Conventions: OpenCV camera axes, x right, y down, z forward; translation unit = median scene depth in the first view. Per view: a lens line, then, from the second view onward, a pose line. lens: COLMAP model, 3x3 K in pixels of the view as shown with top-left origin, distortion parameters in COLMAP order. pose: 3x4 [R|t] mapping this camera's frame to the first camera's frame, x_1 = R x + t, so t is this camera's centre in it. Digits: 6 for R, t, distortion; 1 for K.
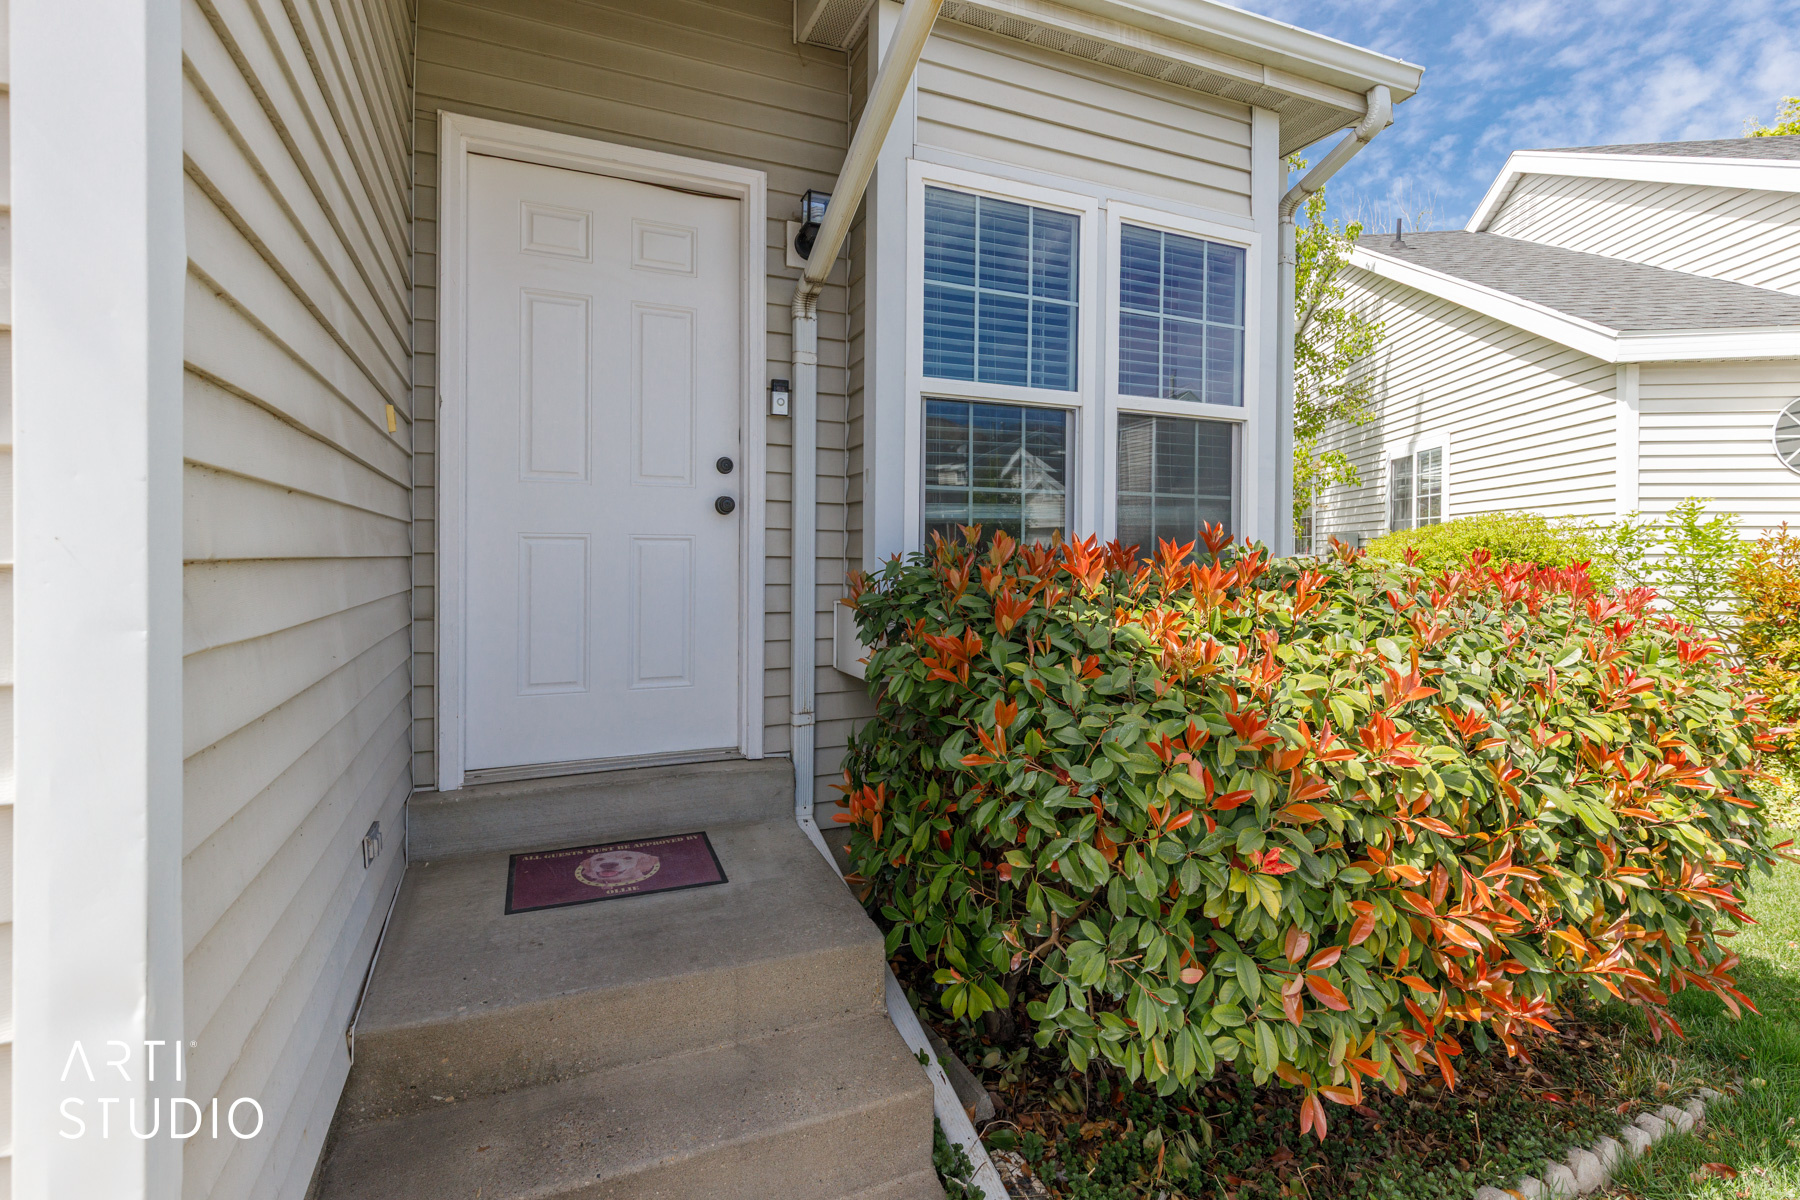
lens RADIAL K [[842.7, 0, 900.2], [0, 842.7, 516.6], [0, 0, 1]] dist [0.011584, -0.000073]
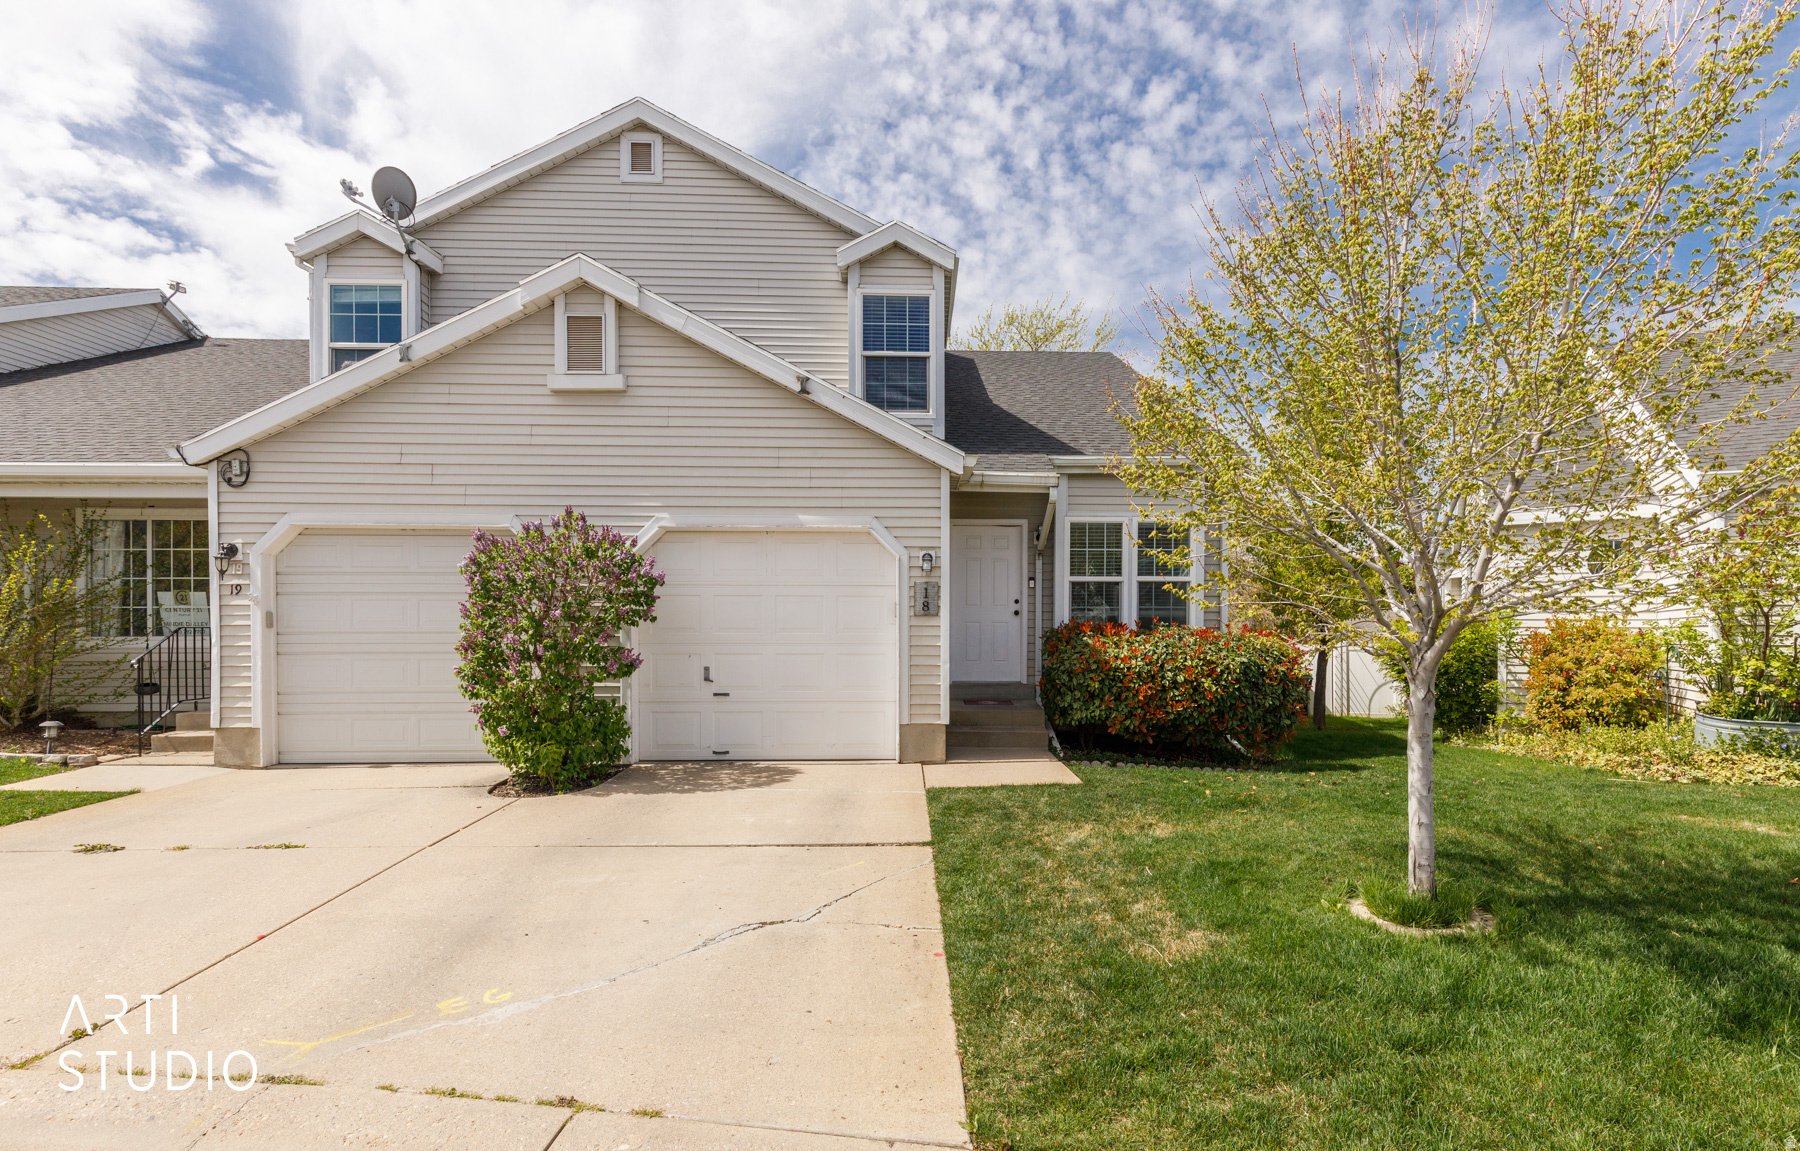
lens RADIAL K [[892.4, 0, 901.8], [0, 892.4, 642.8], [0, 0, 1]] dist [-0.002971, -0.000282]
pose [[0.928953, -0.004010, -0.370175, 0.730634], [0.005663, 0.999978, 0.003379, 0.096681], [0.370154, -0.005235, 0.928956, -2.655627]]
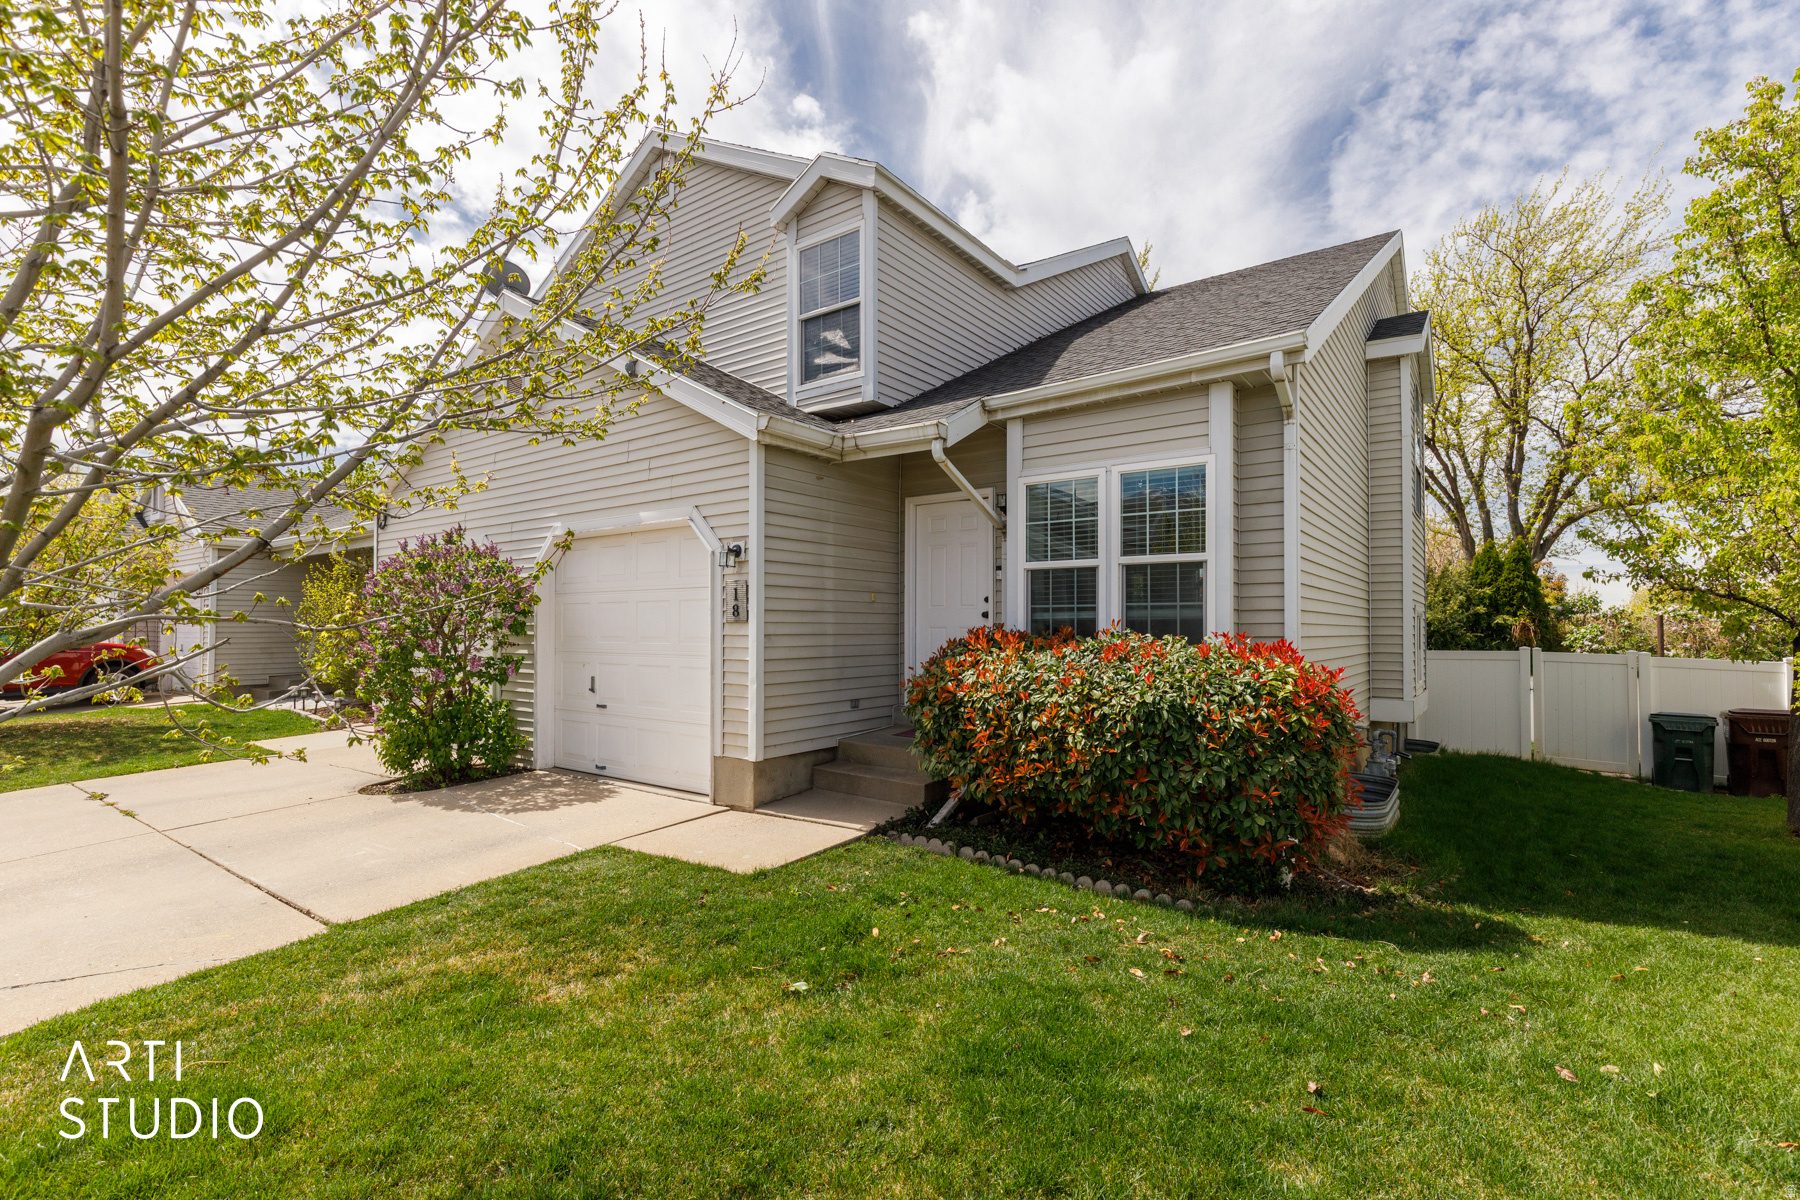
lens RADIAL K [[808.6, 0, 900.4], [0, 808.6, 628.0], [0, 0, 1]] dist [0.013379, -0.004030]
pose [[0.495093, -0.010339, -0.868779, 1.835901], [0.000885, 0.999935, -0.011395, 0.053706], [0.868840, 0.004873, 0.495070, -0.482645]]
